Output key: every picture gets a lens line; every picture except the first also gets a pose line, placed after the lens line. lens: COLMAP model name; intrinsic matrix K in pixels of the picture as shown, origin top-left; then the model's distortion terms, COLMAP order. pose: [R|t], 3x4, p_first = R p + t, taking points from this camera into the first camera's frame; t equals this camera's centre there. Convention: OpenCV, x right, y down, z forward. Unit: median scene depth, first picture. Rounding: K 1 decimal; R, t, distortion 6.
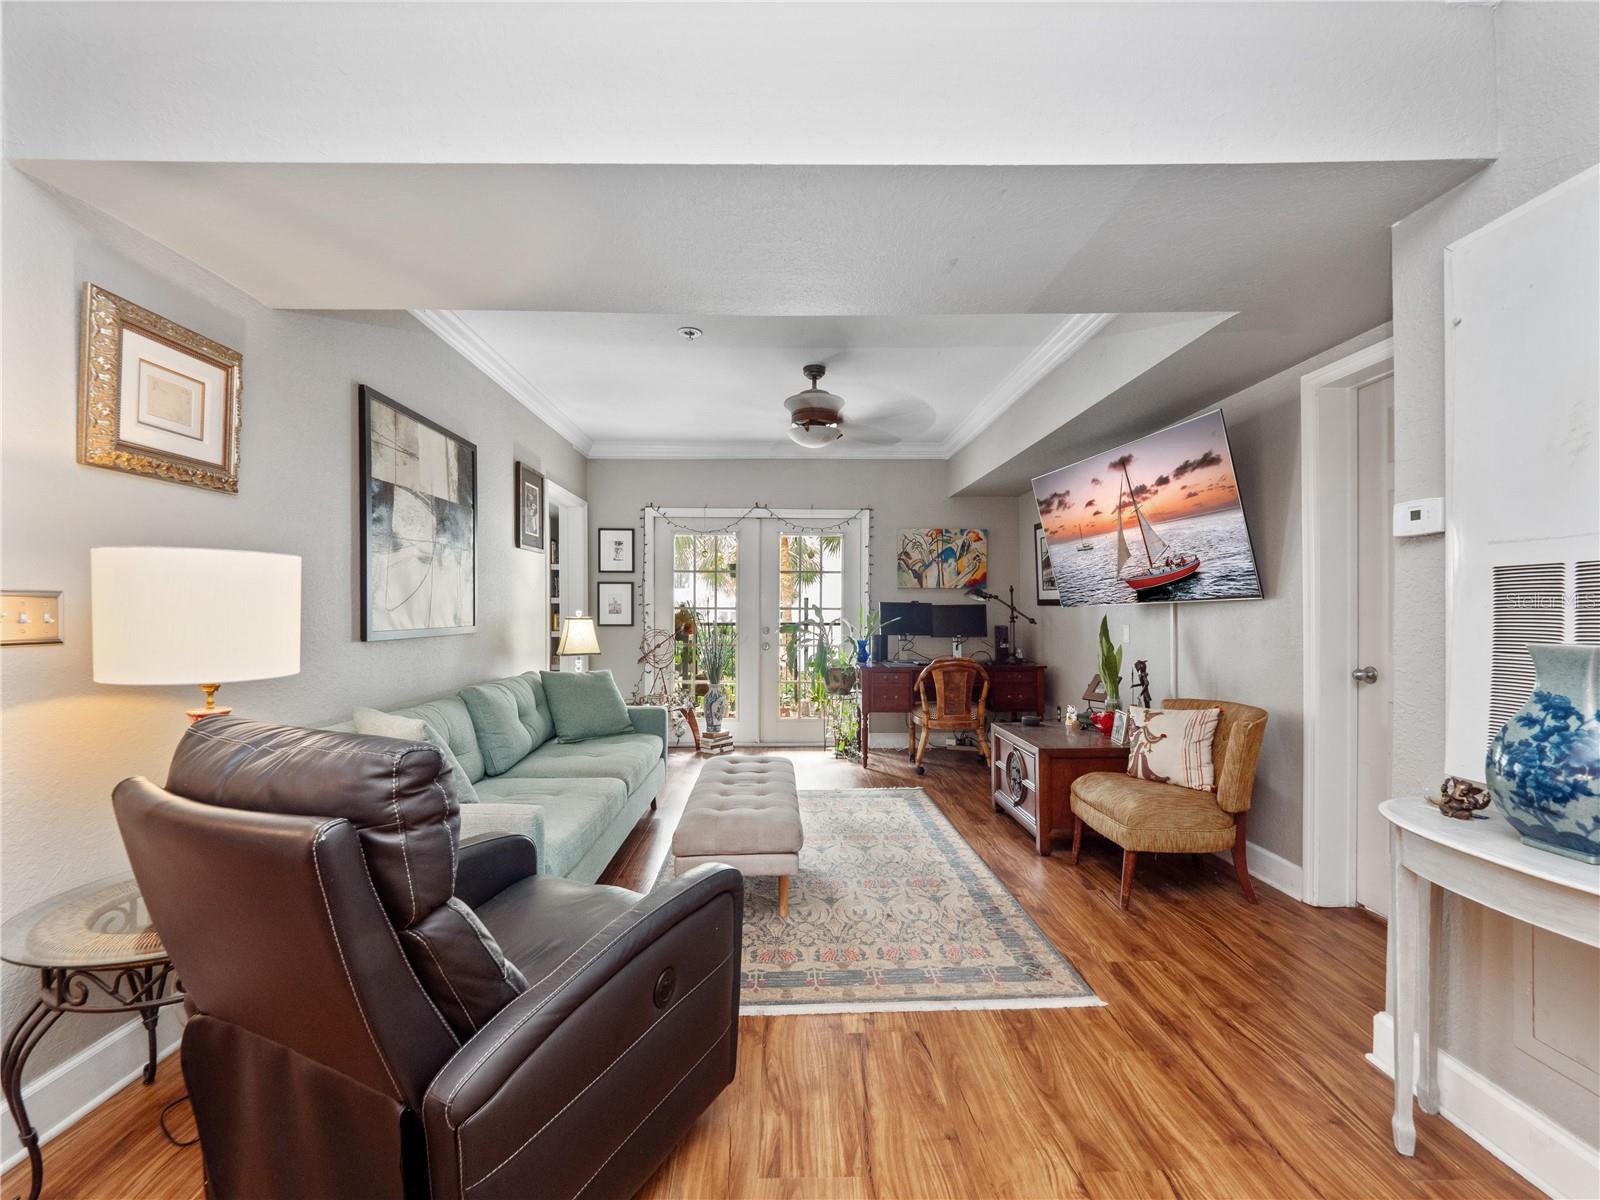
lens RADIAL K [[685.0, 0, 767.6], [0, 685.0, 624.1], [0, 0, 1]] dist [0.028177, -0.006780]
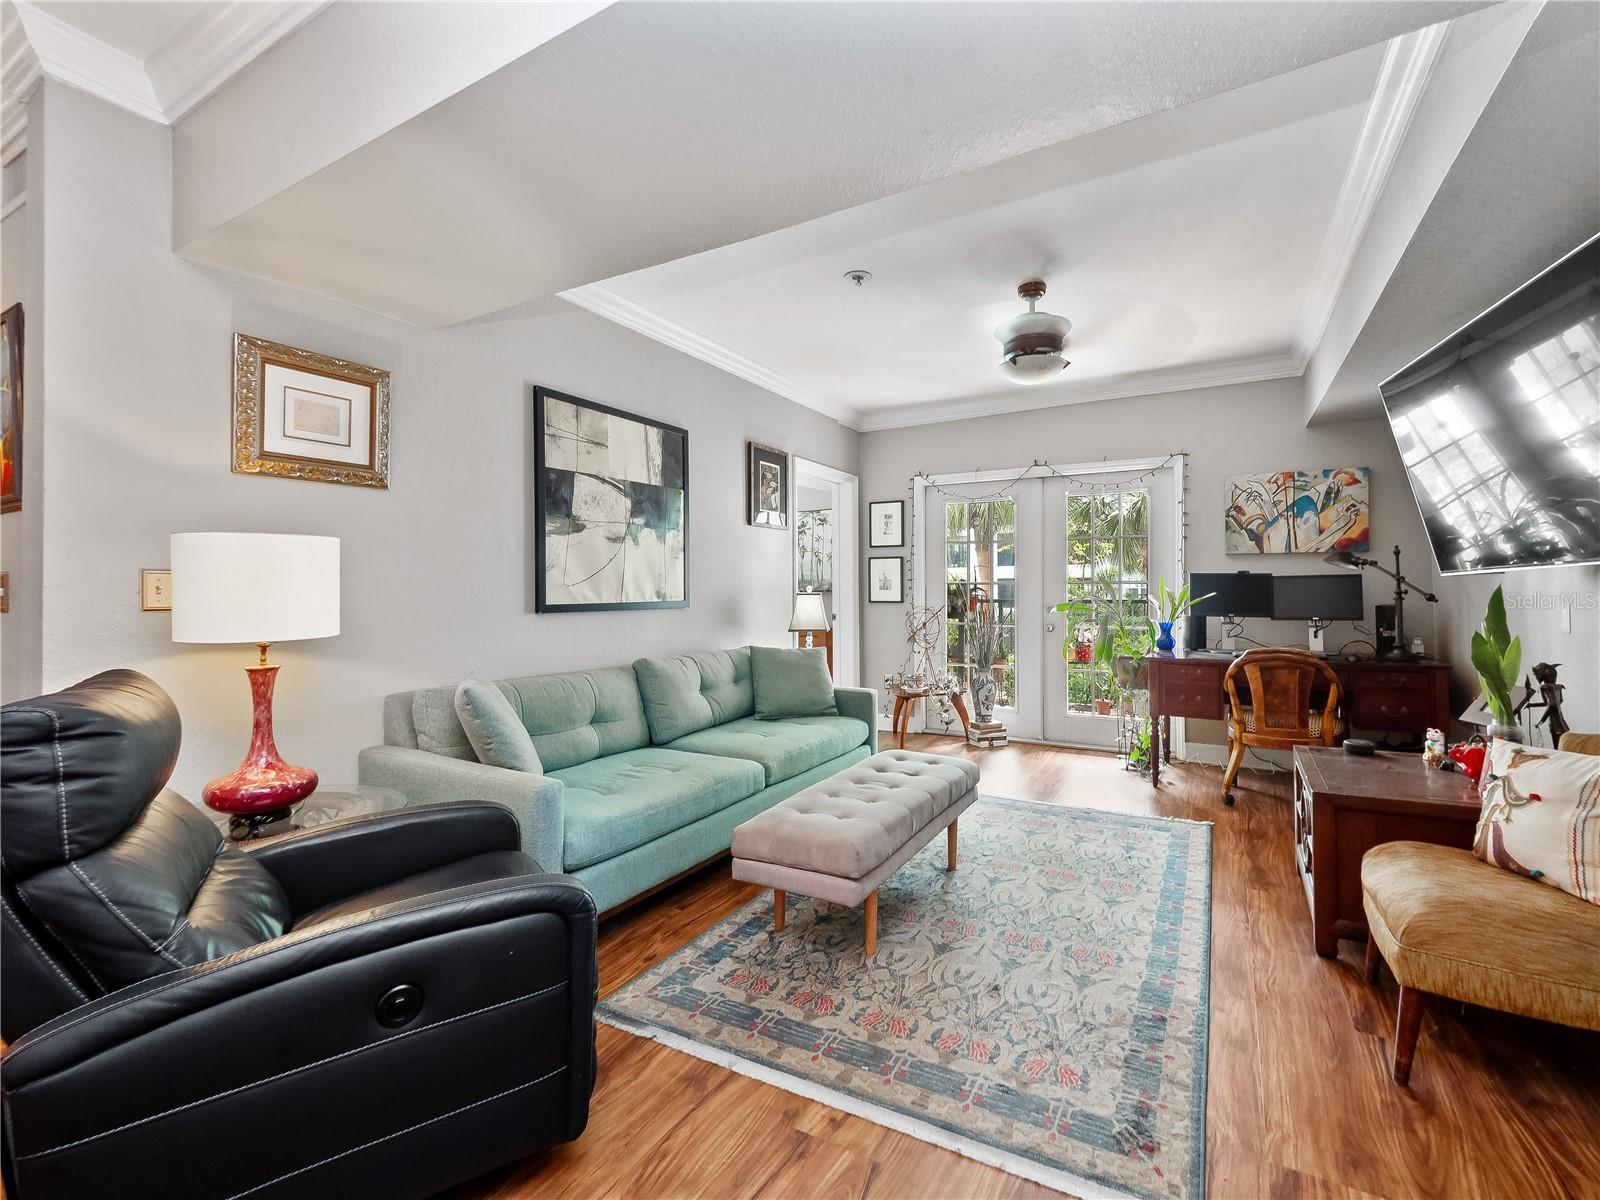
lens RADIAL K [[693.1, 0, 806.0], [0, 693.1, 593.2], [0, 0, 1]] dist [0.013182, -0.007049]
pose [[0.874923, -0.002222, -0.484257, 0.266227], [-0.004702, 0.999903, -0.013083, 0.004399], [0.484239, 0.013724, 0.874828, 0.172044]]
